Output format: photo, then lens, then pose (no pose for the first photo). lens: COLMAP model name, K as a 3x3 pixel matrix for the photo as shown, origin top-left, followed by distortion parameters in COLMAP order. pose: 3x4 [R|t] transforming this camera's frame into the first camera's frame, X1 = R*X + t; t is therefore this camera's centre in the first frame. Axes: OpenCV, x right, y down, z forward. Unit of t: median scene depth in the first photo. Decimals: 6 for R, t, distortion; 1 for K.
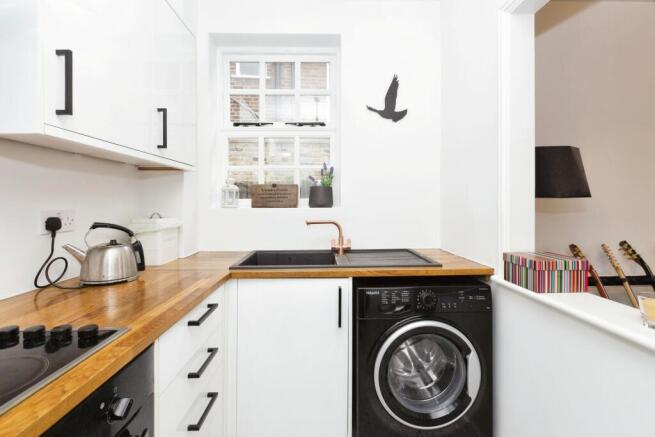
lens RADIAL K [[299.5, 0, 329.7], [0, 299.5, 203.8], [0, 0, 1]] dist [-0.000904, -0.000045]
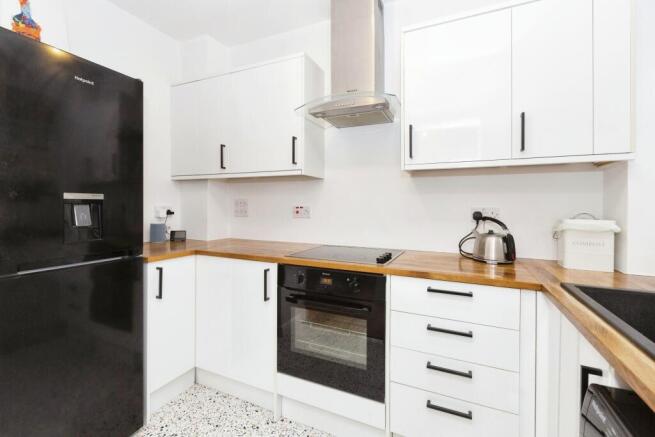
lens RADIAL K [[292.4, 0, 327.4], [0, 292.4, 203.0], [0, 0, 1]] dist [0.000104, 0.000007]
pose [[-0.431166, -0.003341, -0.902267, 0.643842], [-0.005014, 0.999987, -0.001306, 0.006090], [0.902259, 0.003961, -0.431177, 0.785453]]
